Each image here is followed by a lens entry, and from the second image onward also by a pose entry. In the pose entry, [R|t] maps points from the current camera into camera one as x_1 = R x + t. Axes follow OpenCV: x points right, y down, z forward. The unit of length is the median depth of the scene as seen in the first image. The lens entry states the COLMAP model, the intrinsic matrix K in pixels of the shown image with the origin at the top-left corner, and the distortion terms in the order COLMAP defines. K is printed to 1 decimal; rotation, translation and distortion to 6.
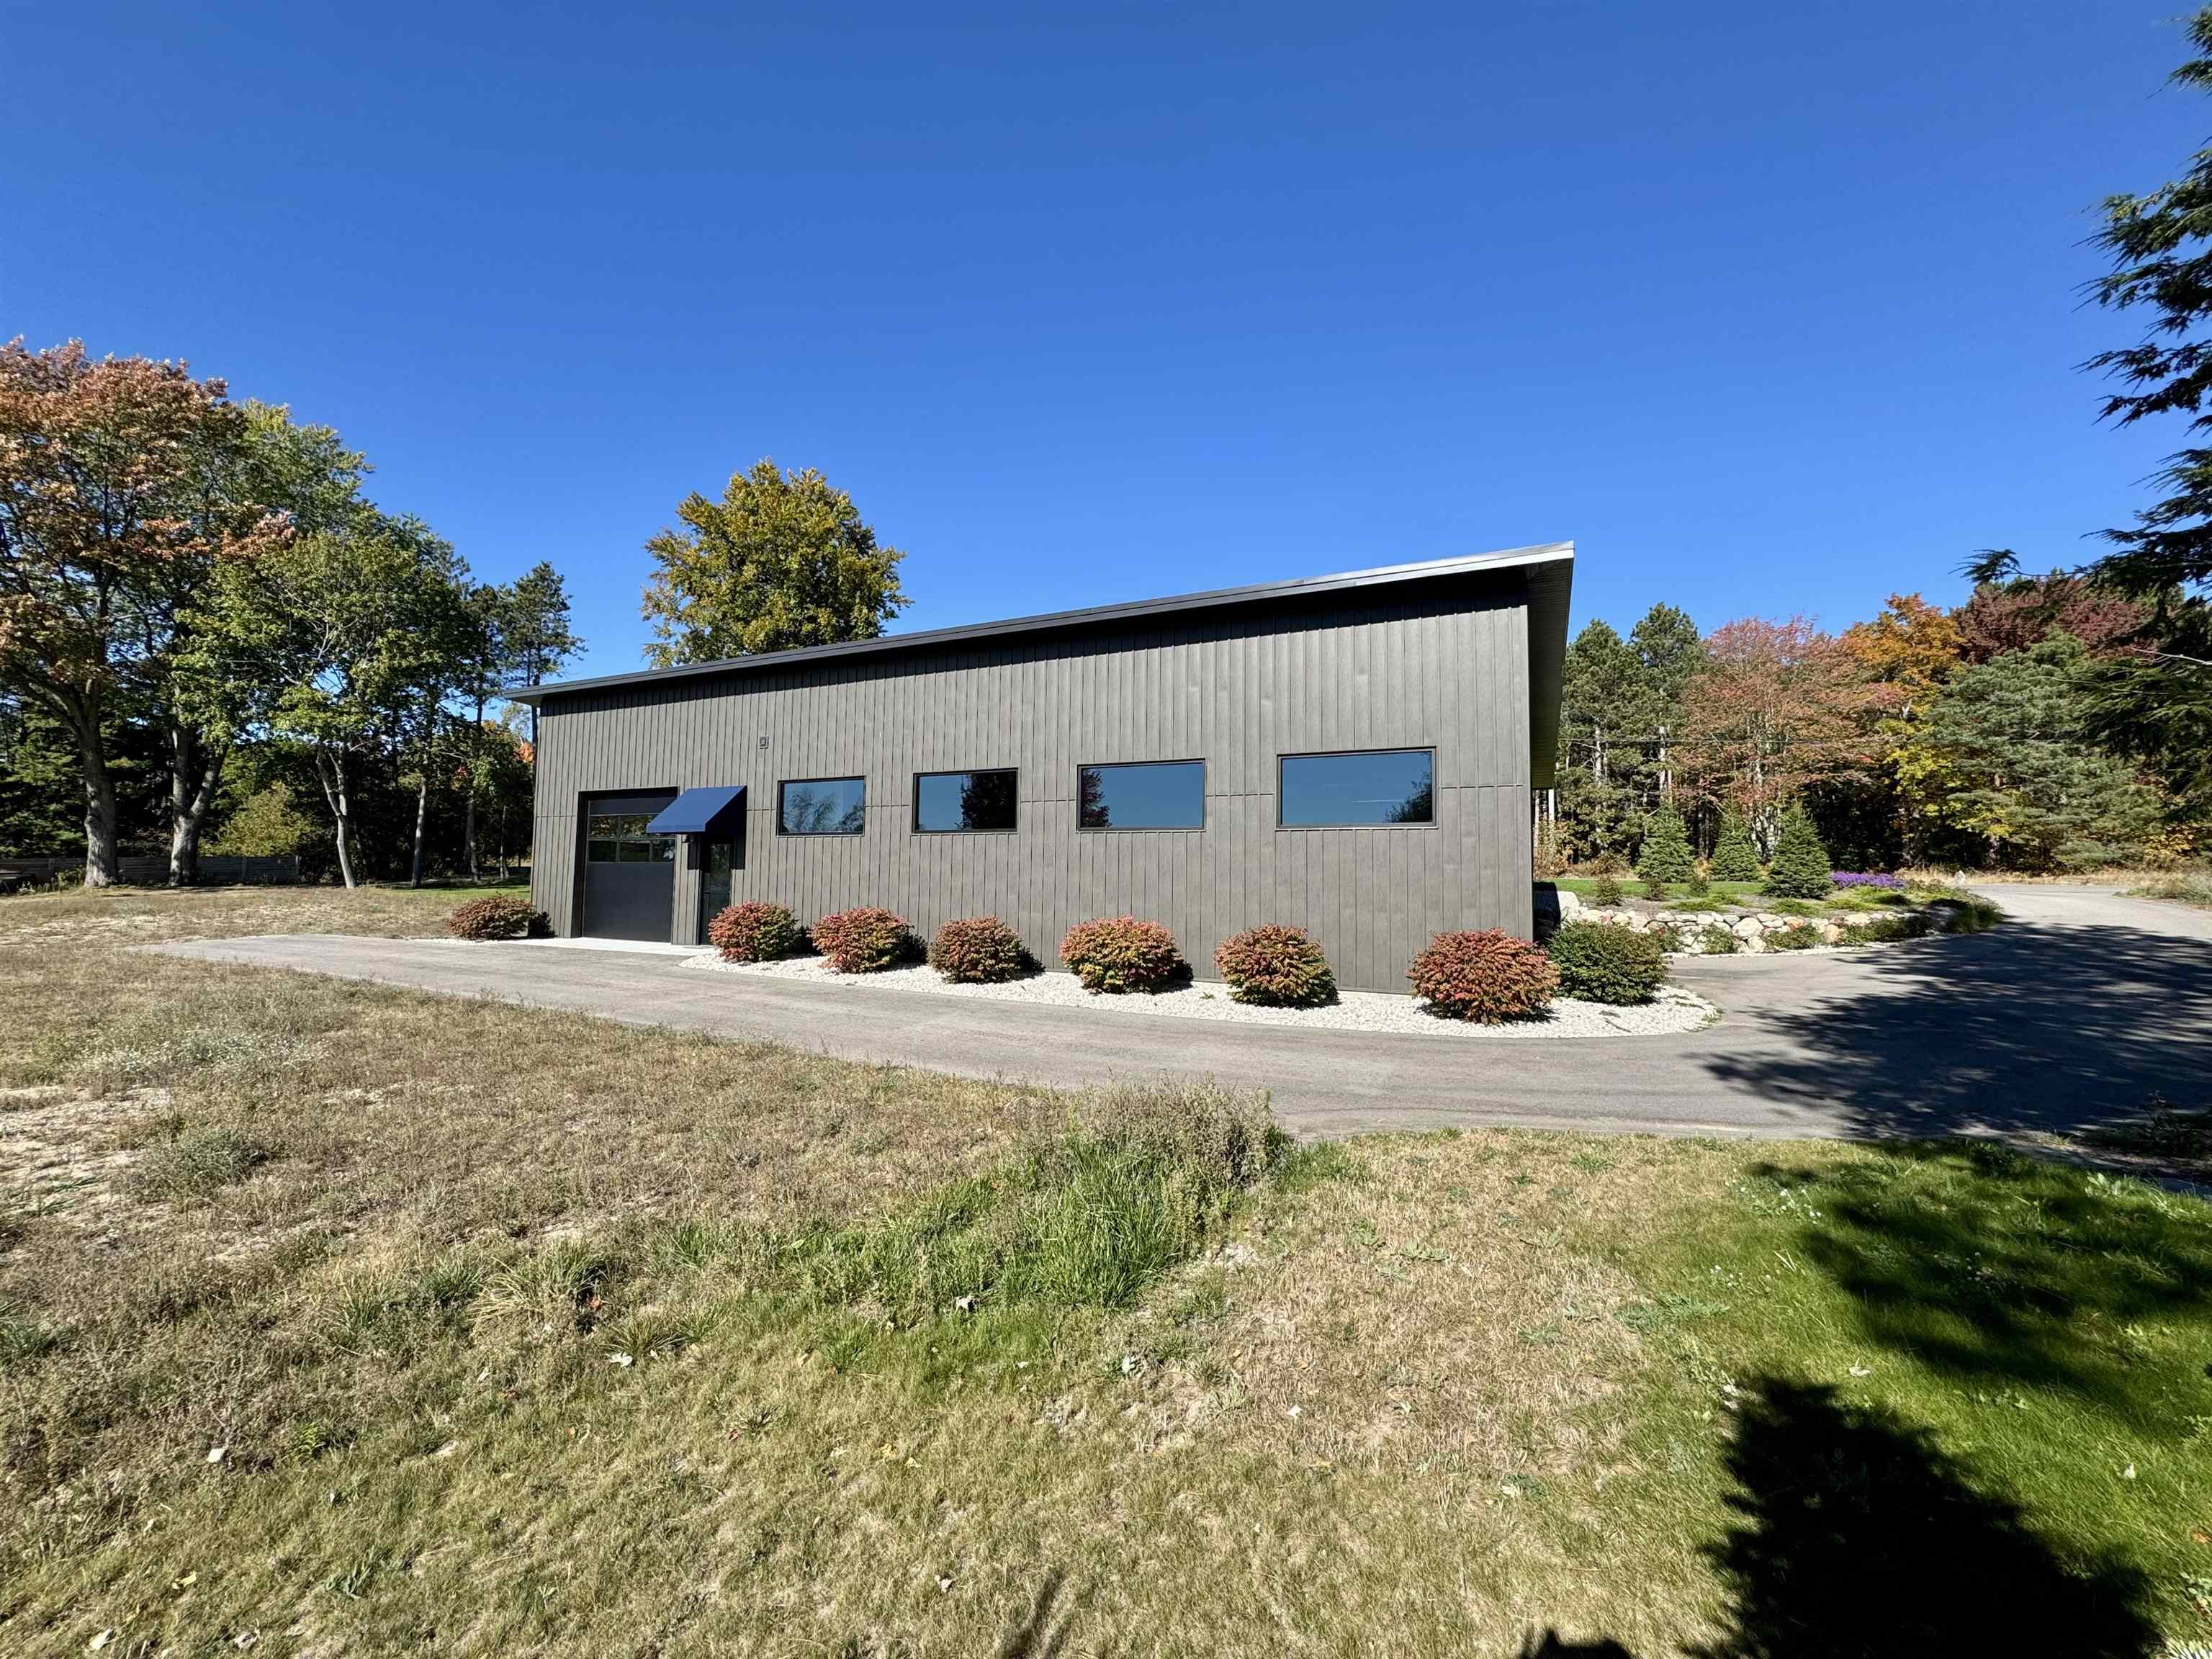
lens RADIAL K [[839.1, 0, 1104.7], [0, 839.1, 884.4], [0, 0, 1]] dist [0.000410, -0.000122]
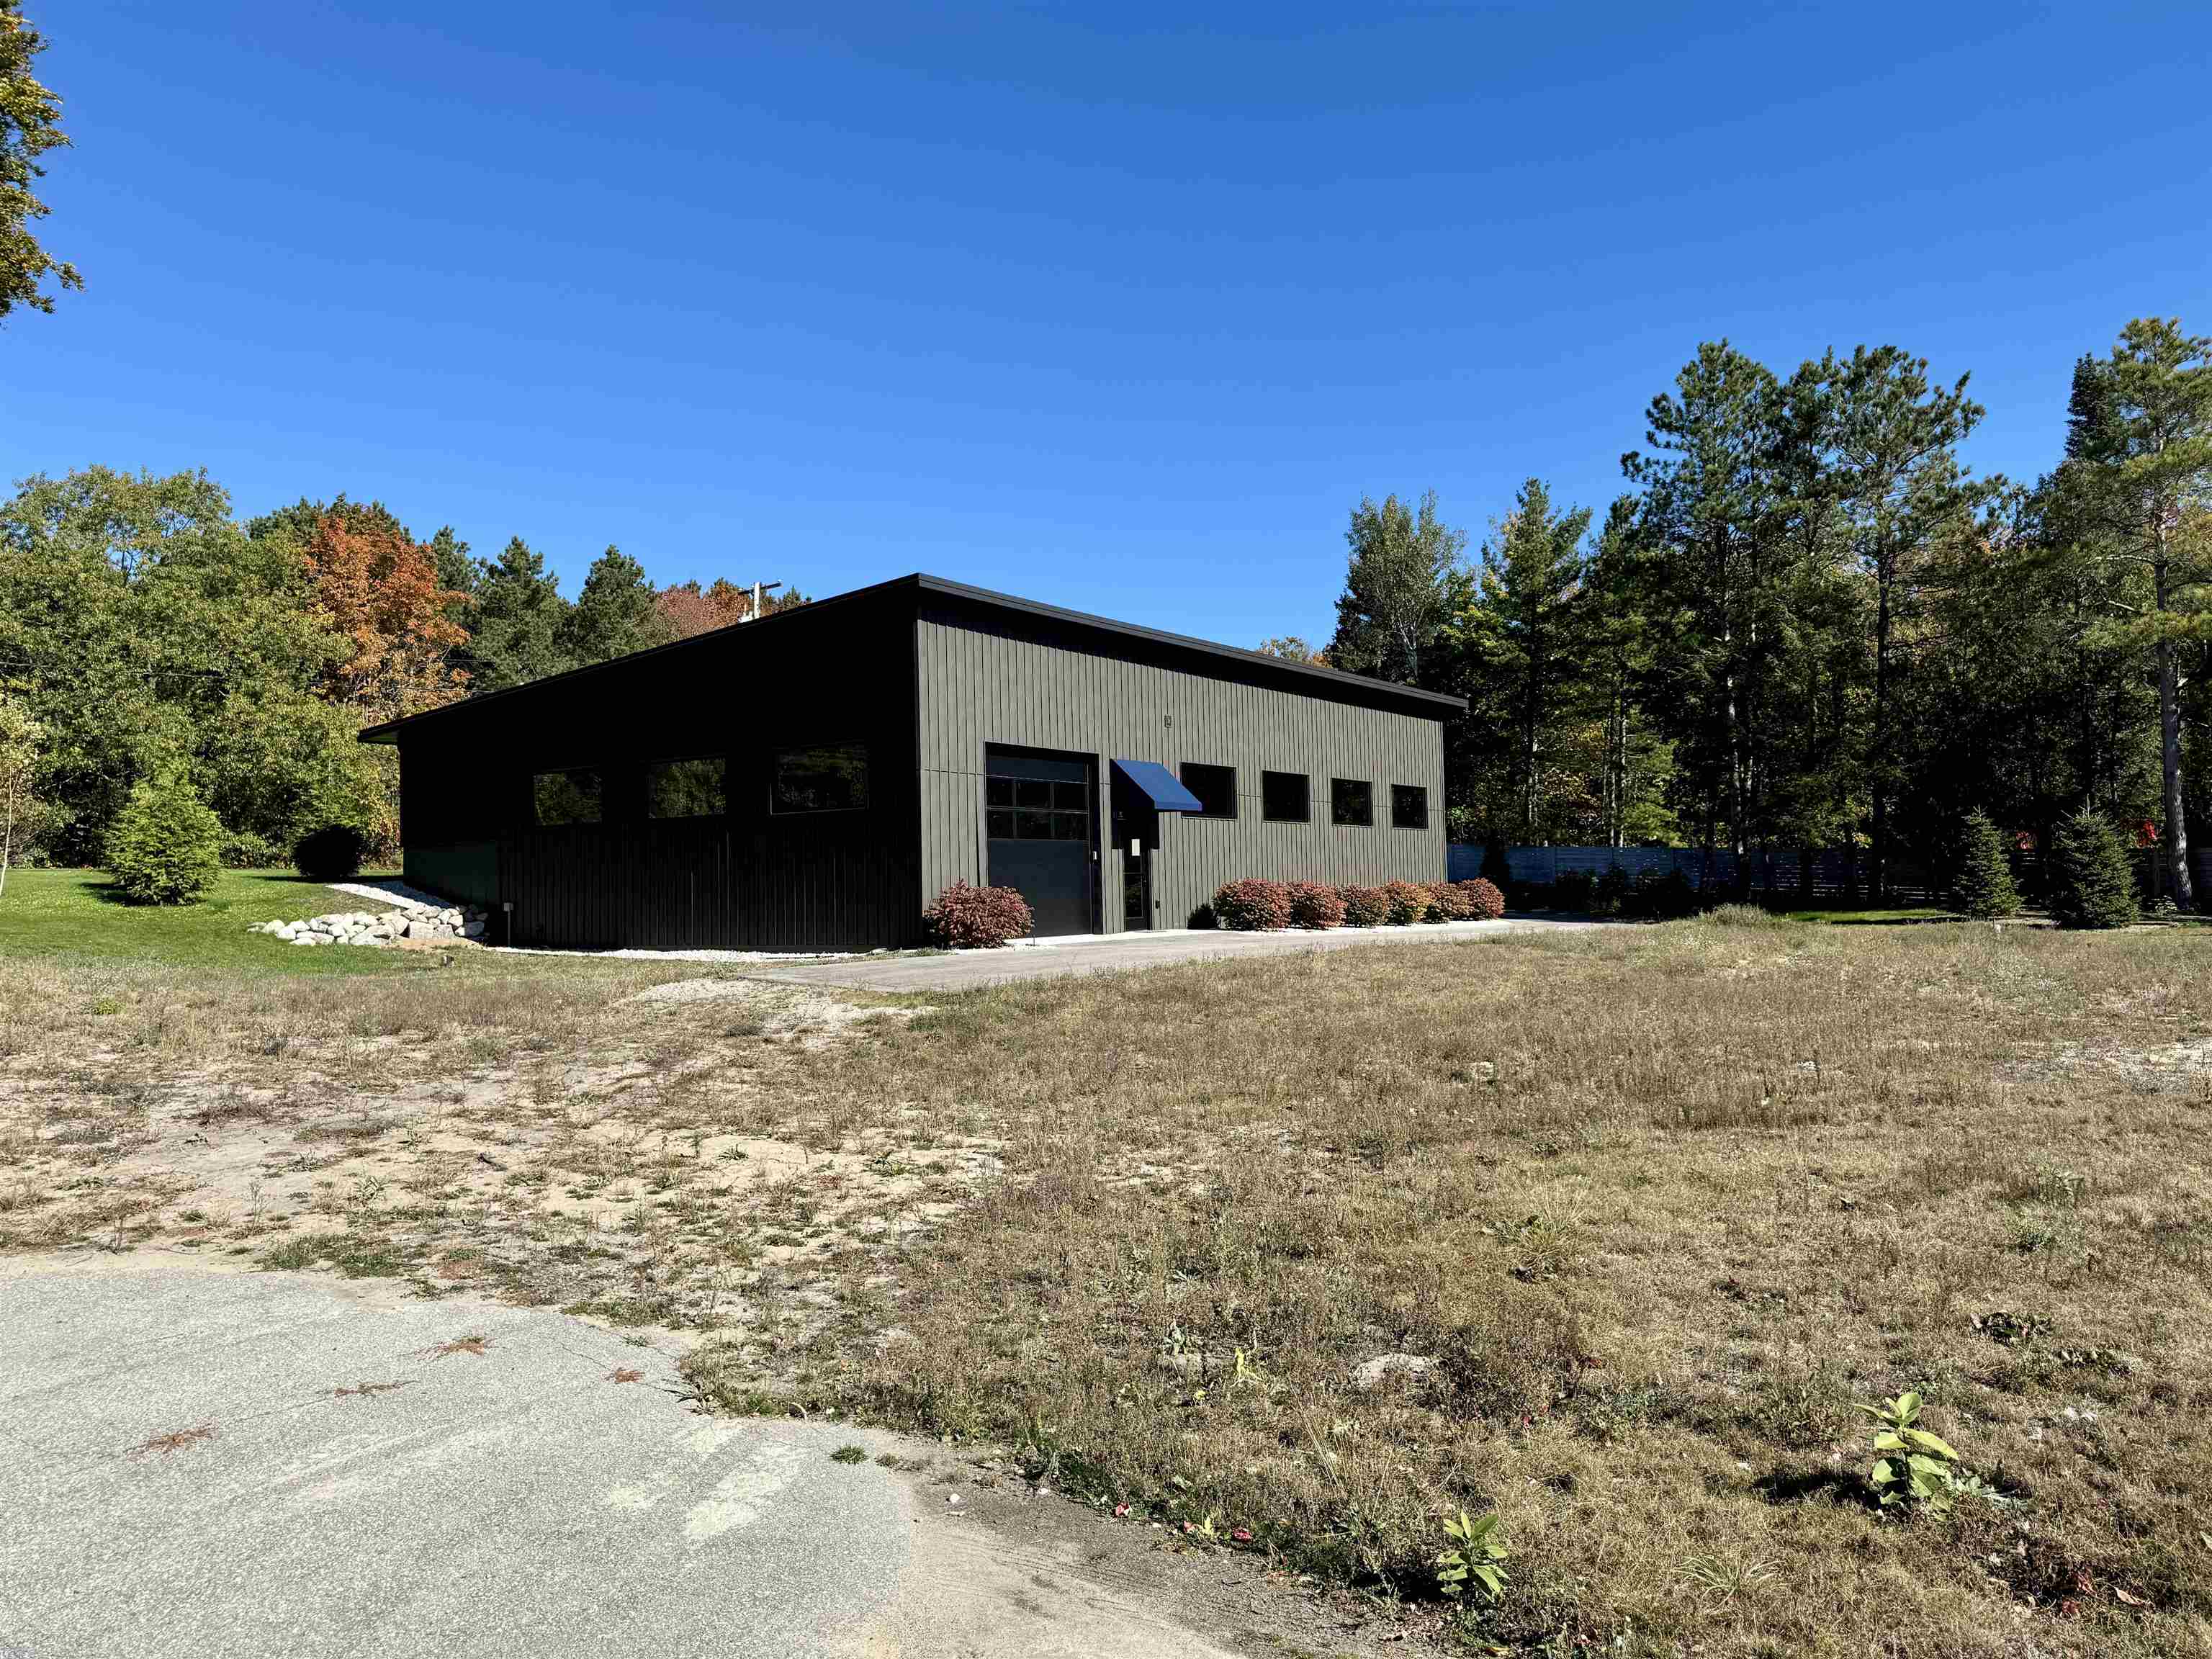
lens RADIAL K [[1533.2, 0, 1106.0], [0, 1533.2, 829.5], [0, 0, 1]] dist [0.006482, 0.001089]
pose [[0.142932, 0.013560, 0.989640, -2.180869], [0.021383, 0.999630, -0.016785, -0.012640], [-0.989501, 0.023560, 0.142590, 0.811851]]
